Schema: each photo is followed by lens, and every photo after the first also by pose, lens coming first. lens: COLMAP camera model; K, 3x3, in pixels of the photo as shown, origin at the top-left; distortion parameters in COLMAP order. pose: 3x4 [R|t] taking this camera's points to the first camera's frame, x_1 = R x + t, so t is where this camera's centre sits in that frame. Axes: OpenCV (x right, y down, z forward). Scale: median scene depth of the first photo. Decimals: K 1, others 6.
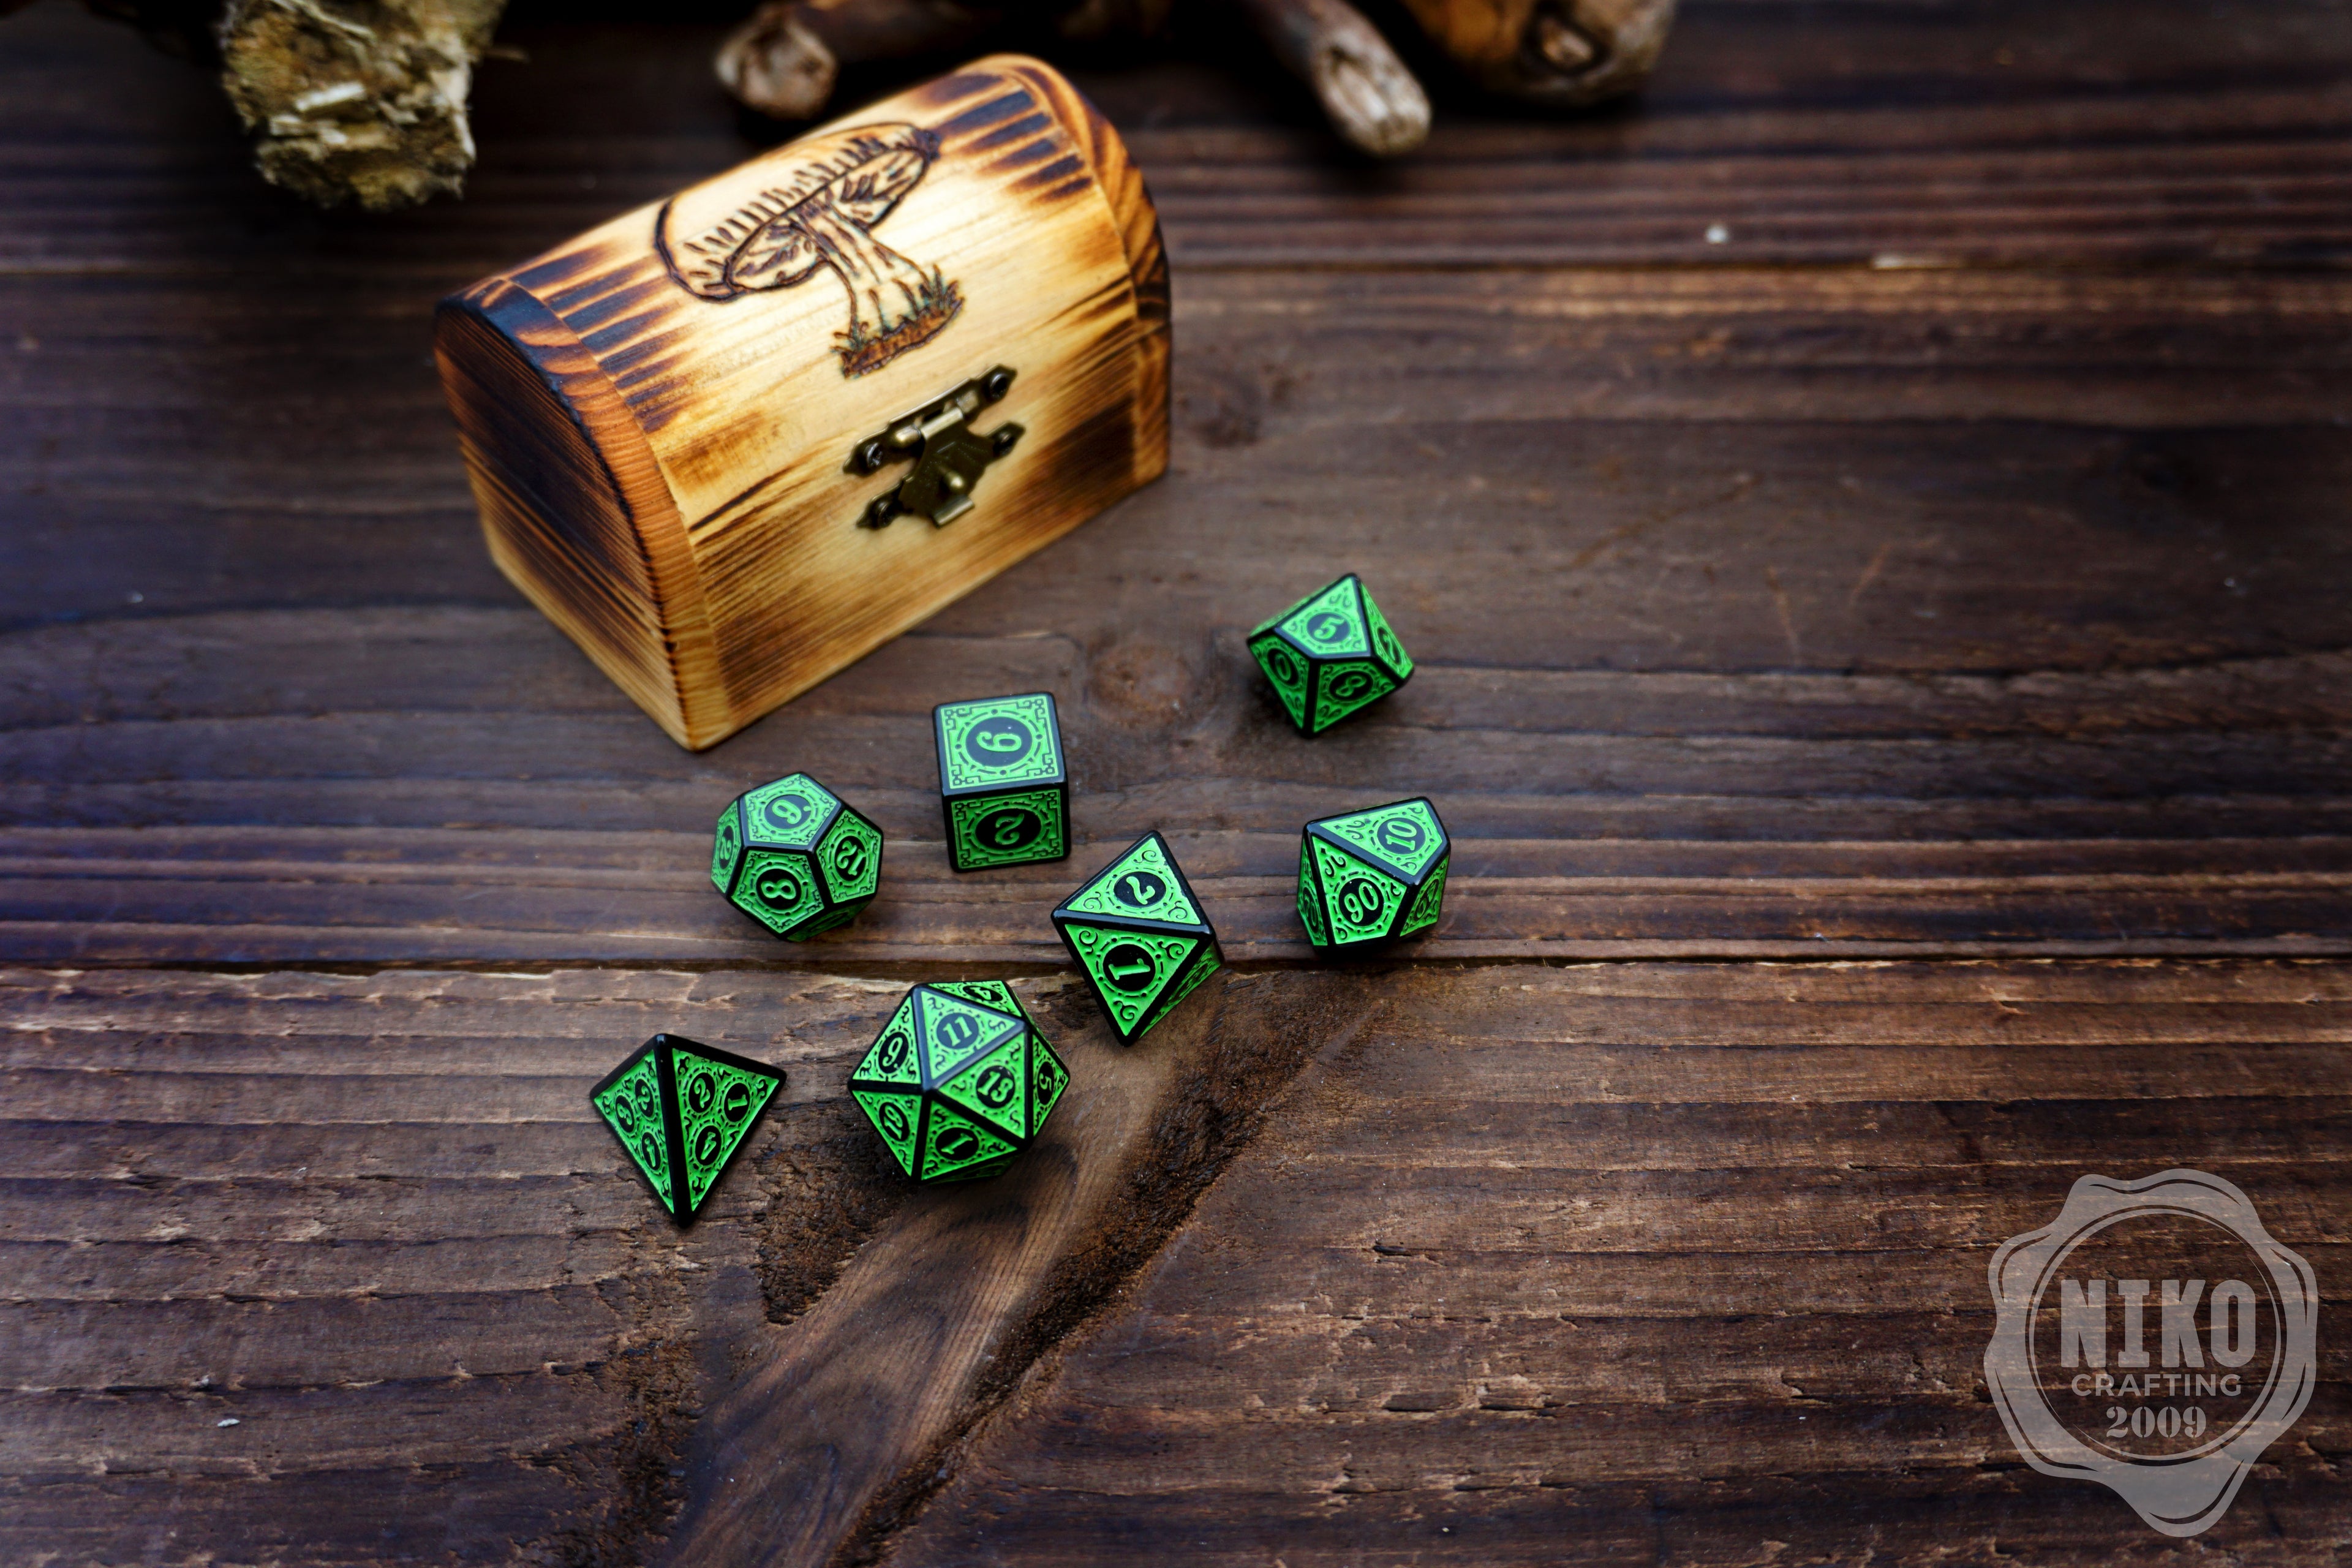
lens RADIAL K [[2123.1, 0, 1174.0], [0, 2123.1, 737.7], [0, 0, 1]] dist [0.003191, 0.014575]
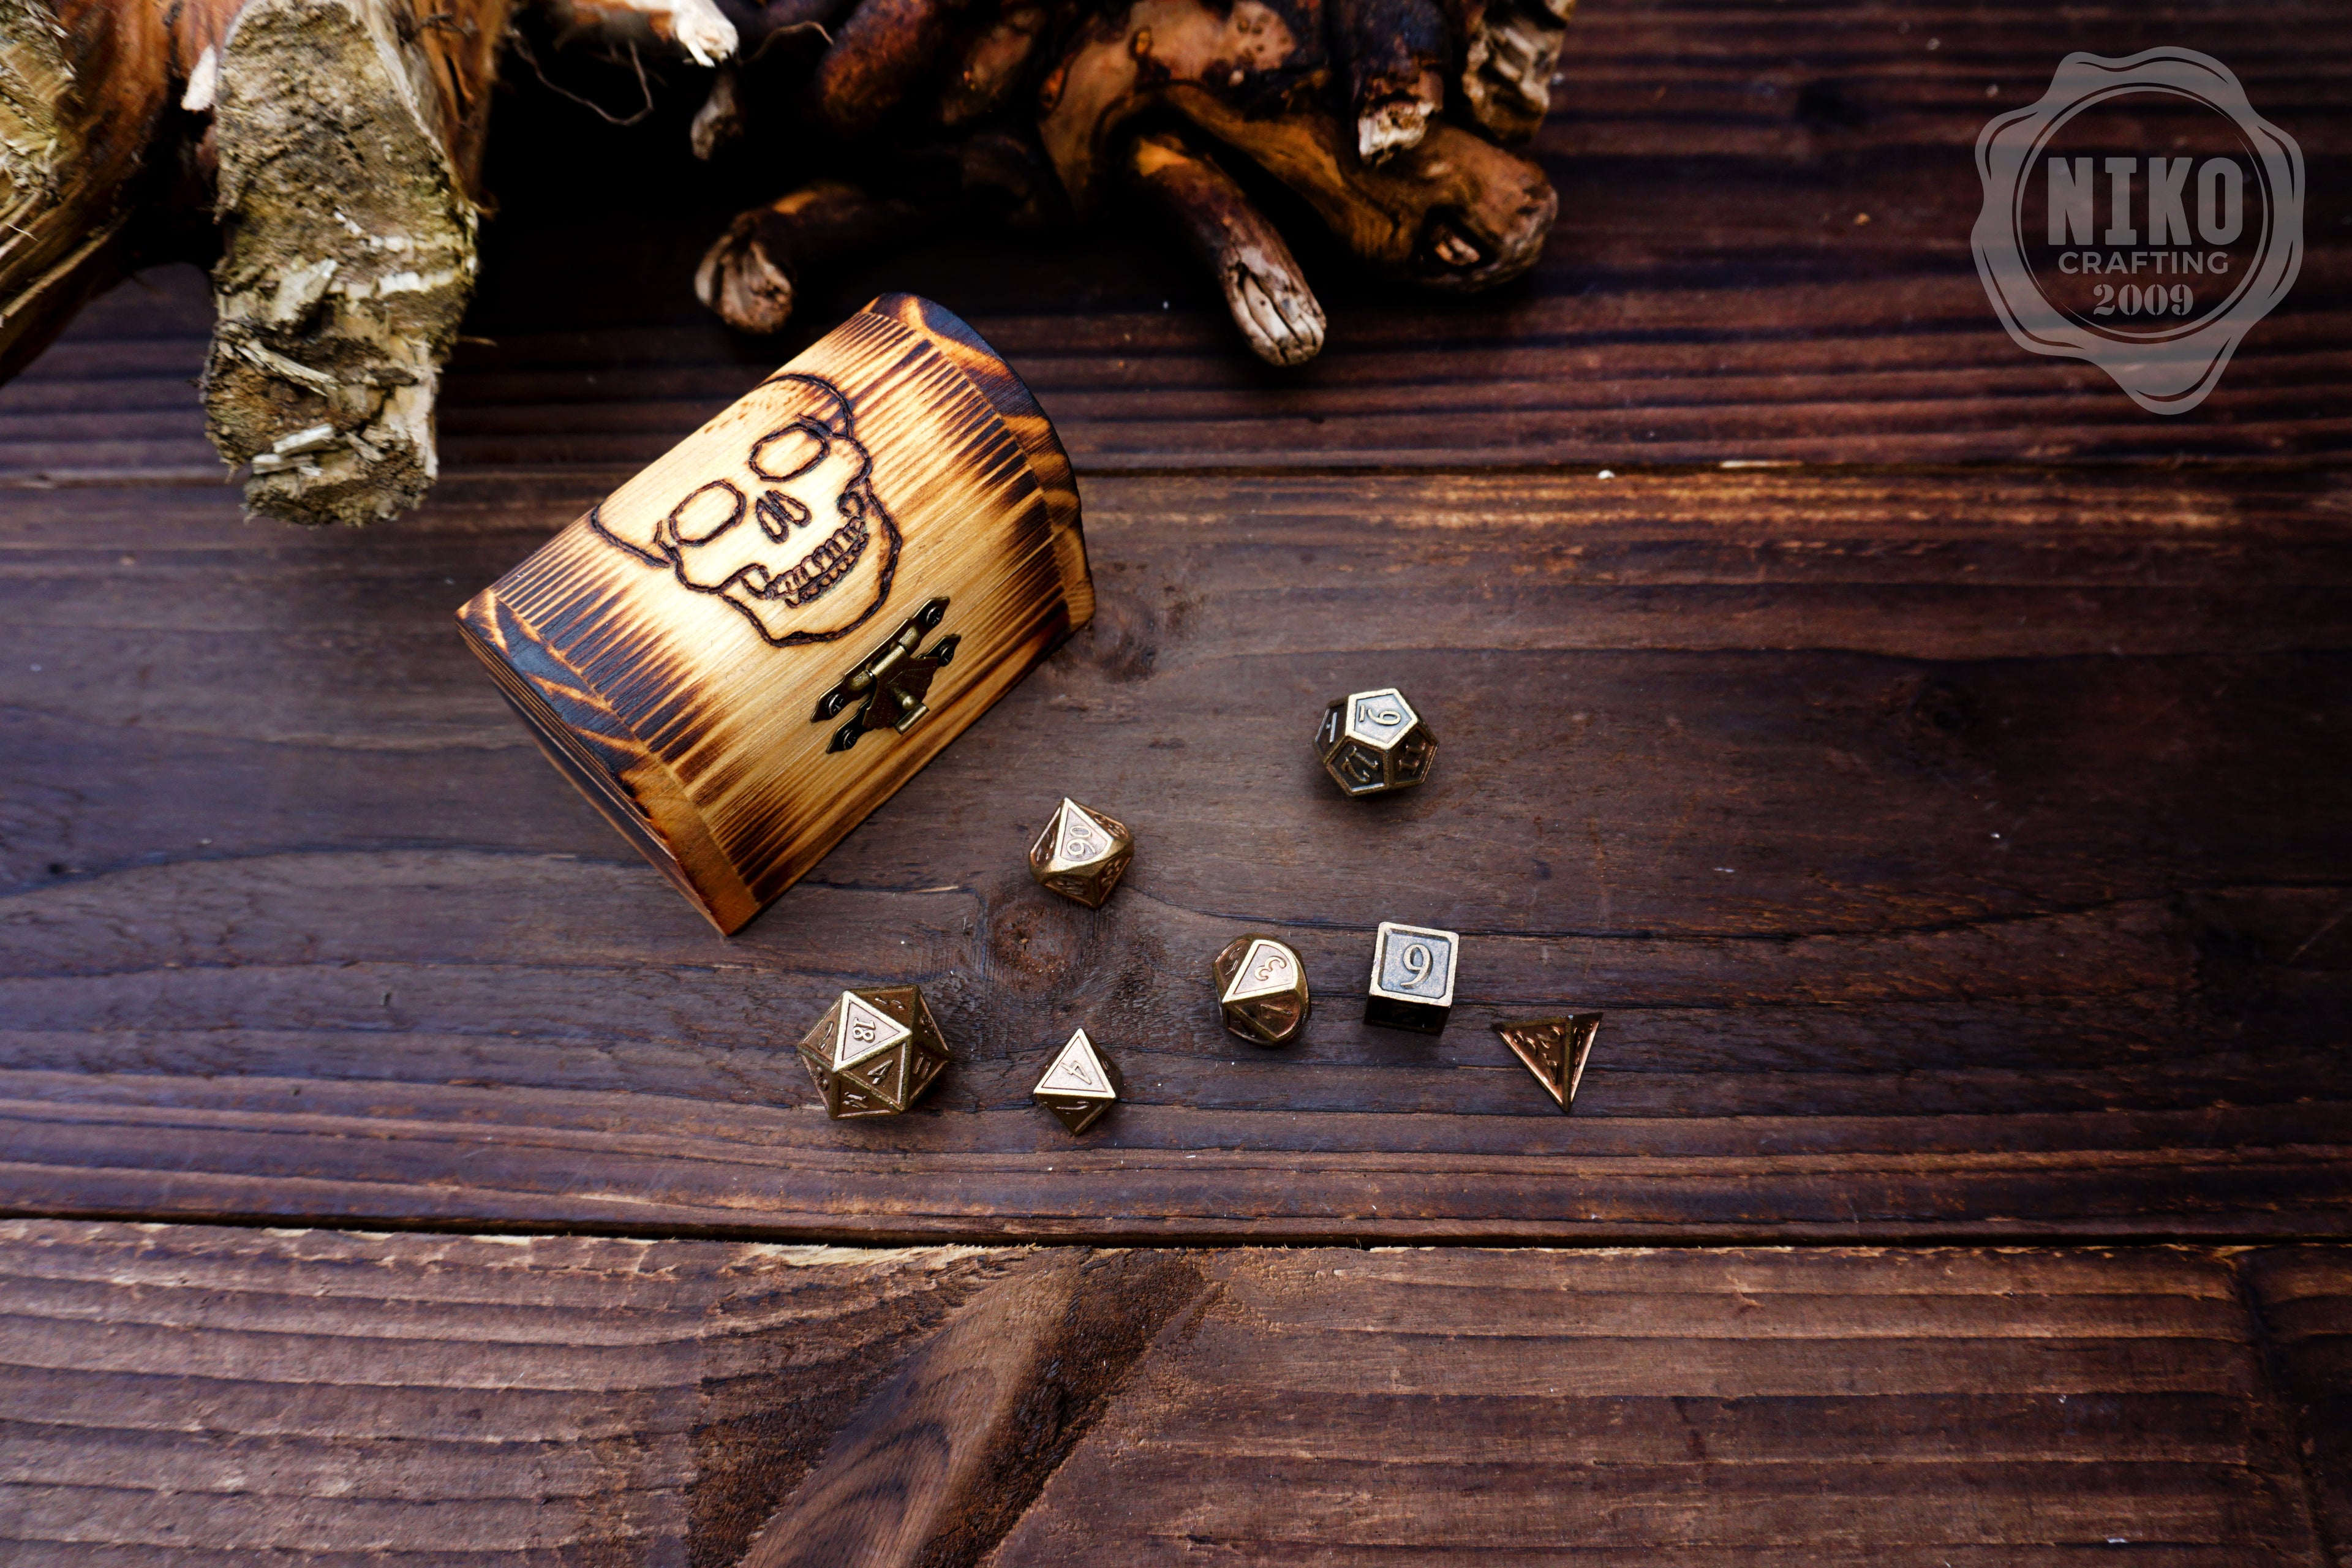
lens RADIAL K [[1564.0, 0, 1169.5], [0, 1564.0, 776.8], [0, 0, 1]] dist [-0.040771, 0.009568]
pose [[0.999011, 0.008939, -0.043564, 0.109257], [0.001010, 0.974774, 0.223192, -0.349377], [0.044460, -0.223015, 0.973801, 0.218758]]
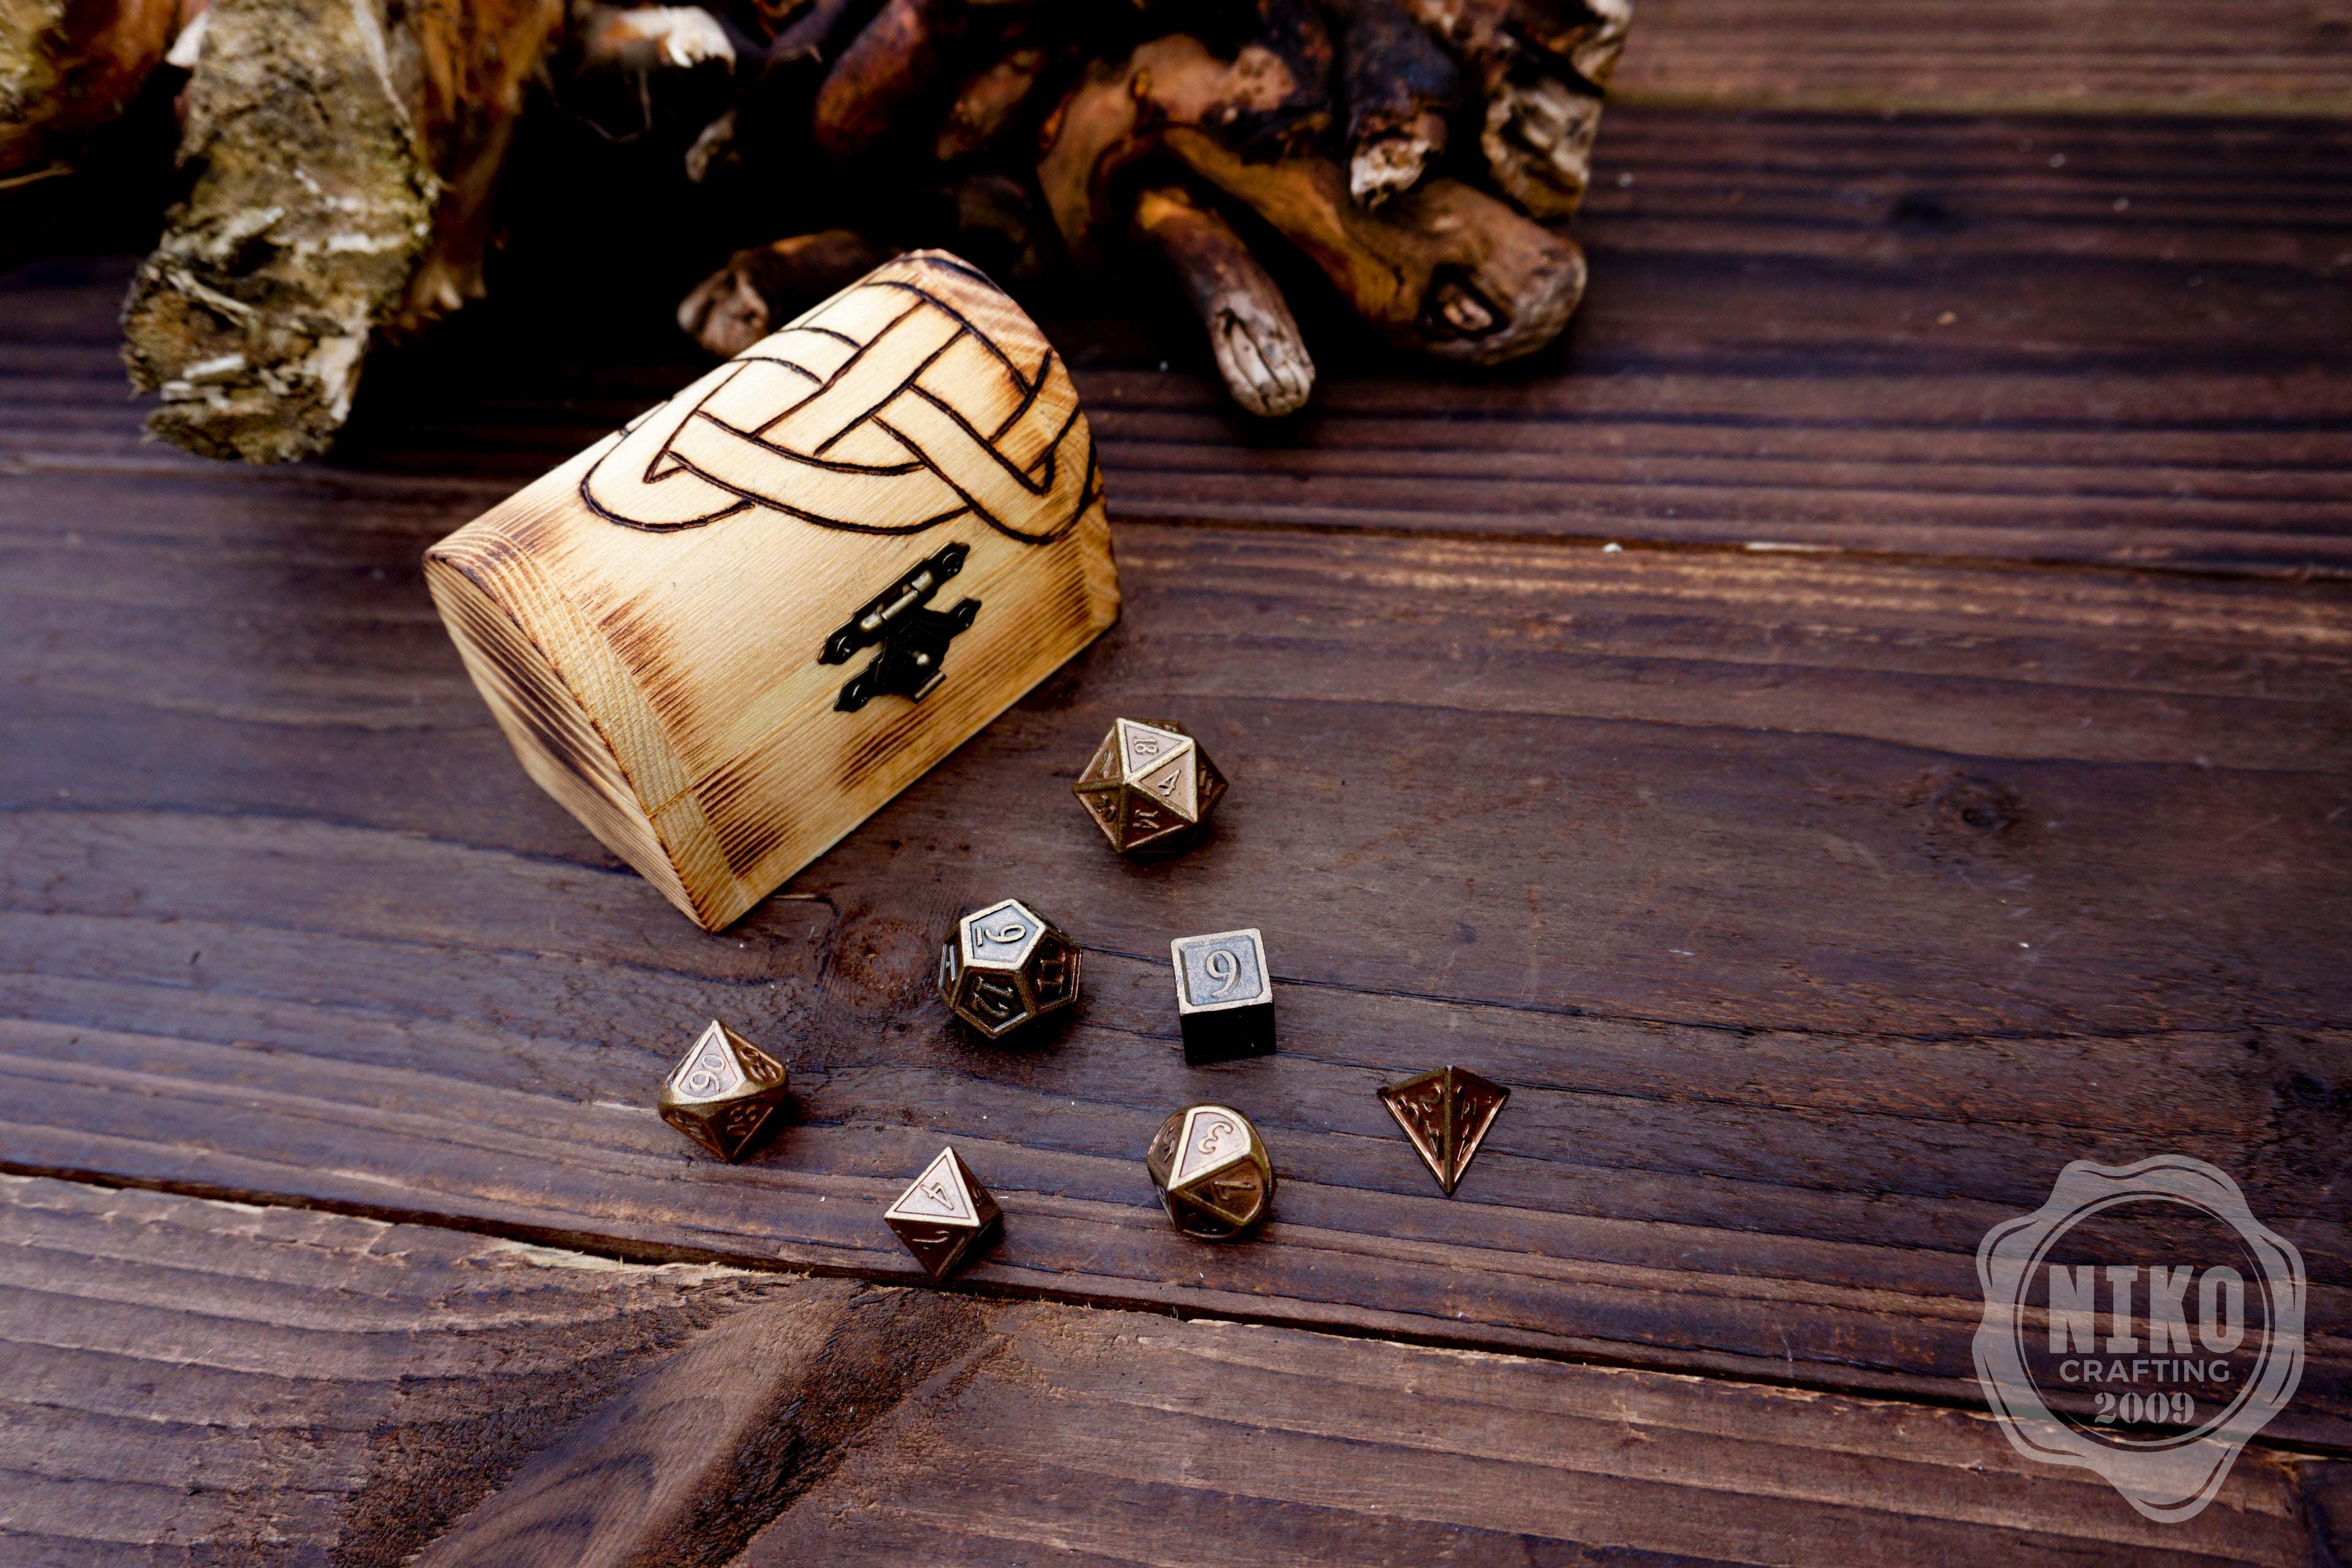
lens RADIAL K [[1767.7, 0, 1176.6], [0, 1767.7, 776.6], [0, 0, 1]] dist [-0.025764, 0.043776]
pose [[0.982833, 0.077754, -0.167310, 0.303649], [-0.073128, 0.996755, 0.033641, -0.176775], [0.169383, -0.020829, 0.985330, 0.200438]]
